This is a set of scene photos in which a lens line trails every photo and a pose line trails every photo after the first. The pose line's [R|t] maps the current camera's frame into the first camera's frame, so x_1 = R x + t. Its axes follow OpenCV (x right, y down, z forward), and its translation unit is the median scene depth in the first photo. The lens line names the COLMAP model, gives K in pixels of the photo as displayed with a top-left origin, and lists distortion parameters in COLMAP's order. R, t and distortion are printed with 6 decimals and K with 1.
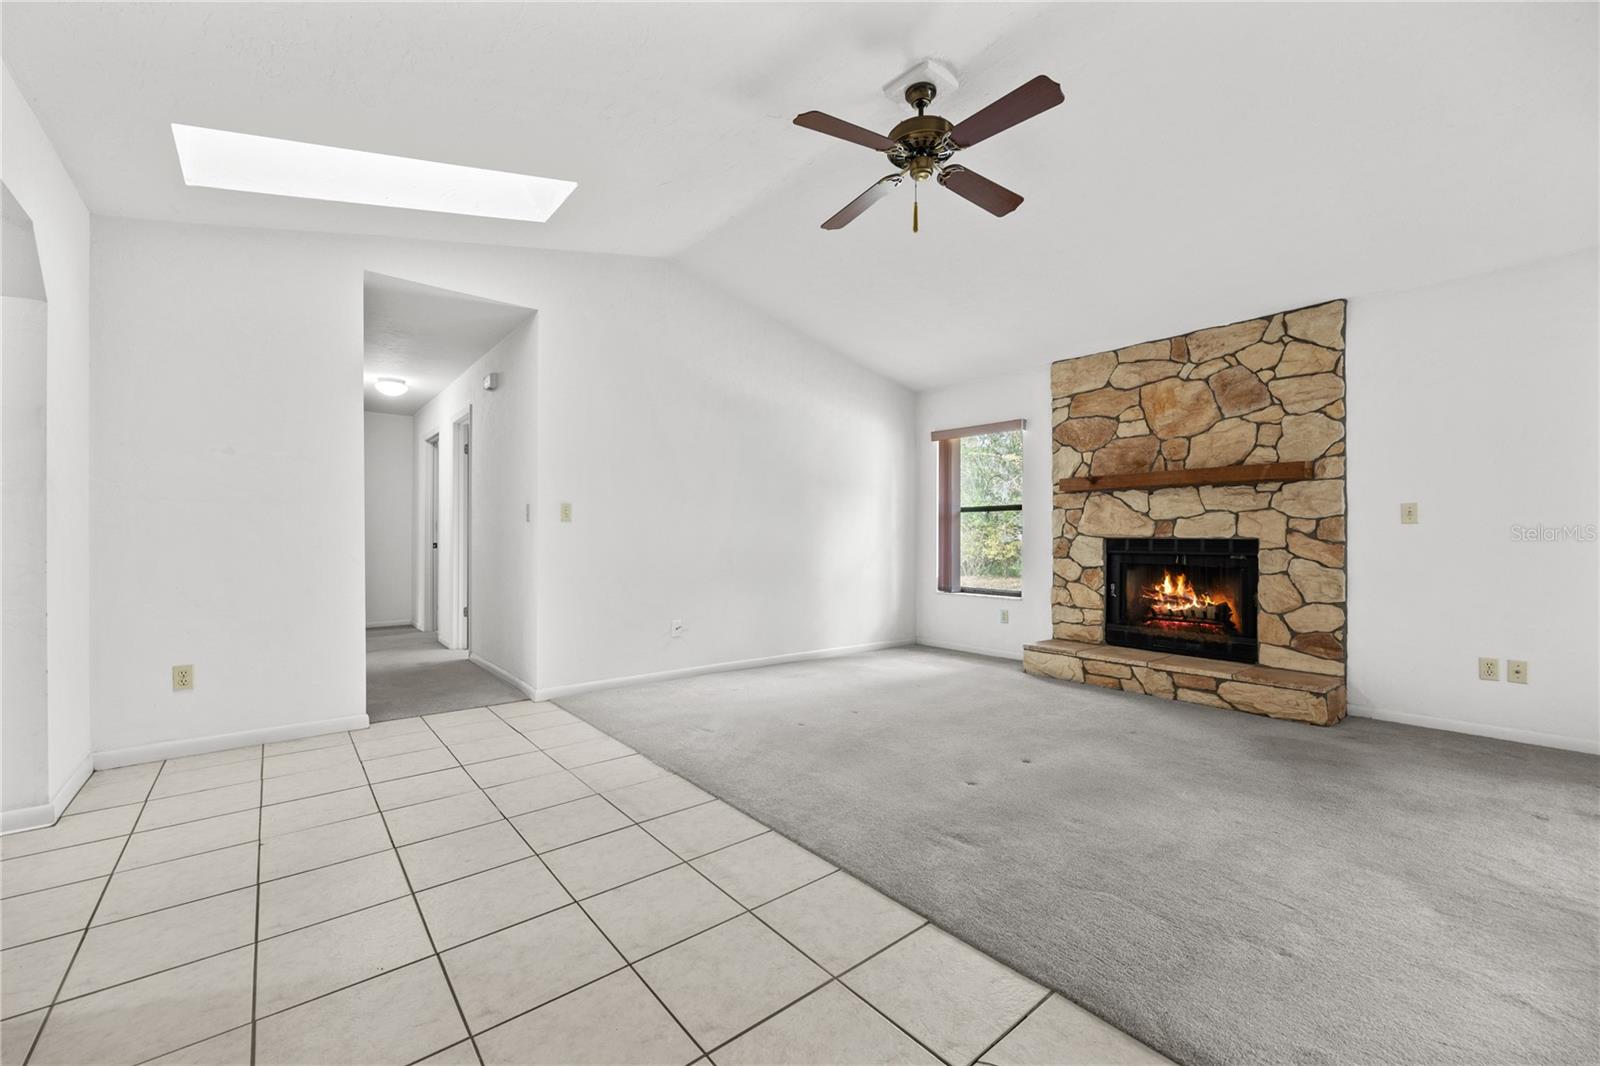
lens RADIAL K [[636.7, 0, 801.0], [0, 636.7, 535.9], [0, 0, 1]] dist [-0.002749, -0.000272]
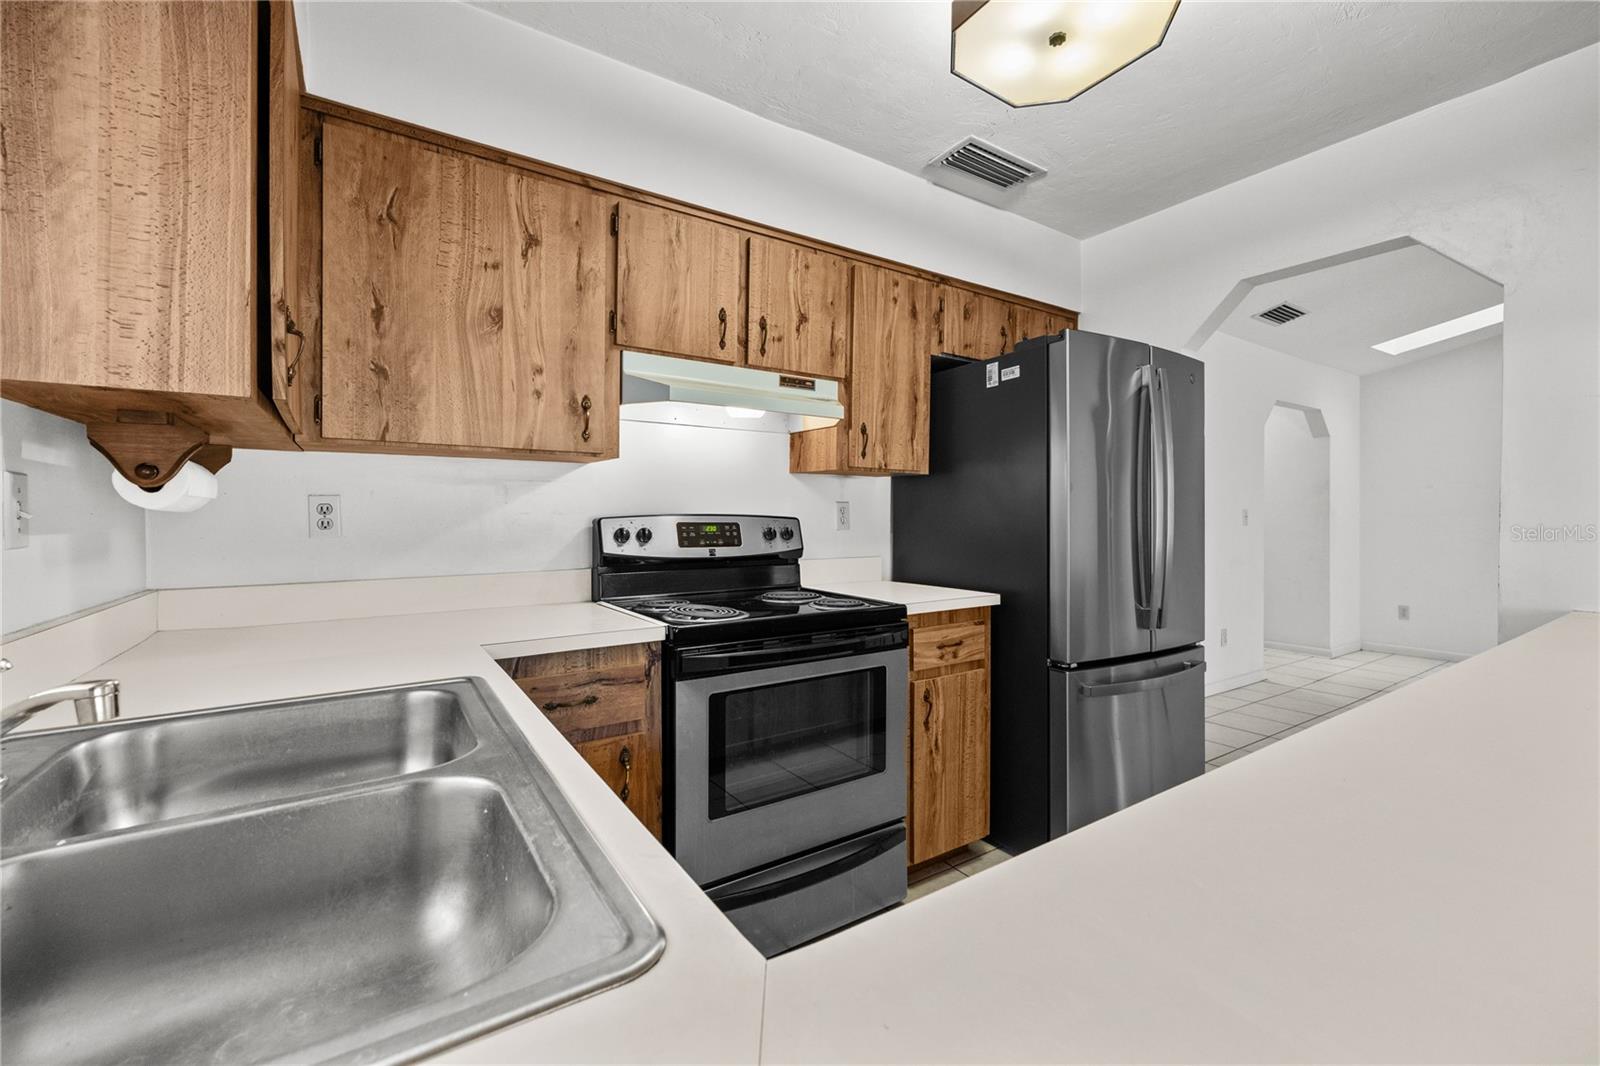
lens RADIAL K [[660.2, 0, 795.8], [0, 660.2, 521.8], [0, 0, 1]] dist [0.000660, 0.000054]
pose [[-0.120756, 0.006138, -0.992663, 0.751841], [-0.000367, 0.999981, 0.006228, -0.034778], [0.992682, 0.001117, -0.120751, -0.351450]]
